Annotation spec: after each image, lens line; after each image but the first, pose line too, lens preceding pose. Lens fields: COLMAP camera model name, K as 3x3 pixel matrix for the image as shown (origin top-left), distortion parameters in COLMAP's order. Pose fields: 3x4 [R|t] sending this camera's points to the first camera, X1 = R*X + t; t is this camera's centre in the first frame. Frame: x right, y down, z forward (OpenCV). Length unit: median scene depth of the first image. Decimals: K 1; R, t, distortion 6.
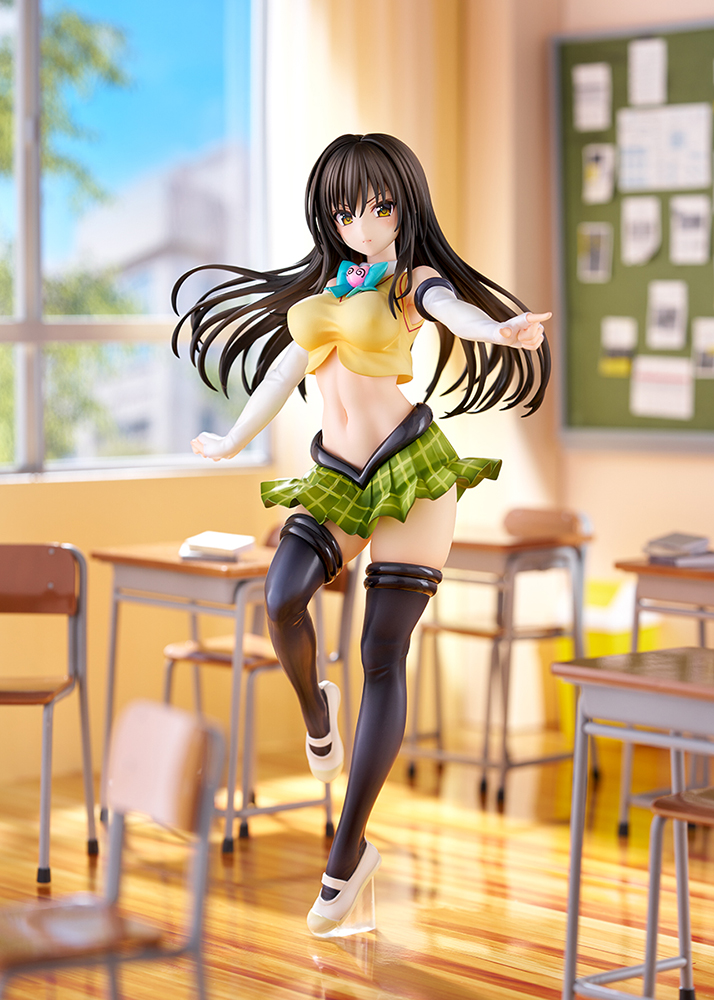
lens RADIAL K [[3679.5, 0, 363.1], [0, 3679.5, 505.9], [0, 0, 1]] dist [-0.139742, 0.000000]
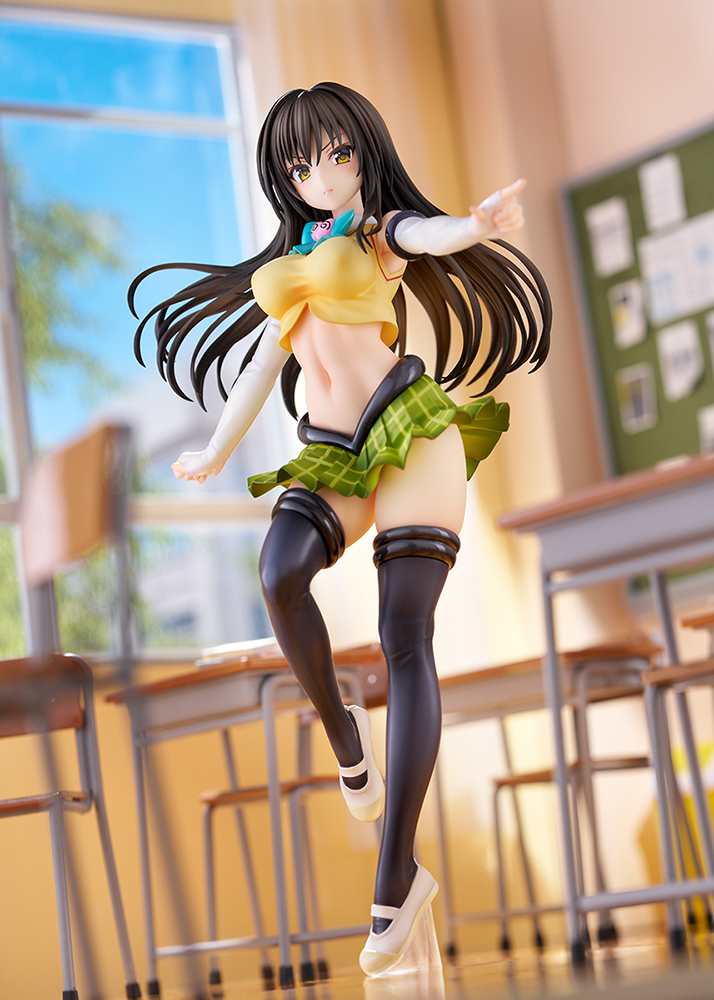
lens RADIAL K [[3679.5, 0, 350.1], [0, 3679.5, 492.2], [0, 0, 1]] dist [-0.139742, 0.000000]
pose [[0.990251, -0.134724, -0.035382, 0.028293], [0.123660, 0.967199, -0.221887, 0.200287], [0.064115, 0.215348, 0.974430, 0.132533]]
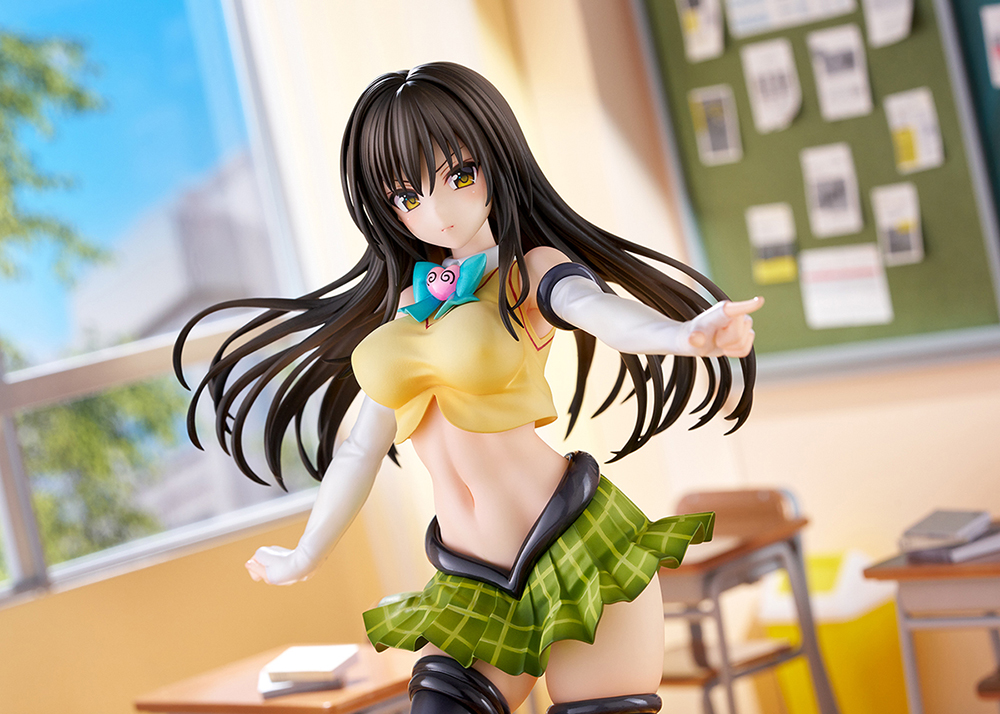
lens RADIAL K [[3679.5, 0, 498.1], [0, 3679.5, 356.4], [0, 0, 1]] dist [-0.139742, 0.000000]
pose [[0.979087, -0.201922, 0.024816, -0.011023], [0.201597, 0.979354, 0.014993, -0.057293], [-0.027331, -0.009676, 0.999580, 0.339297]]
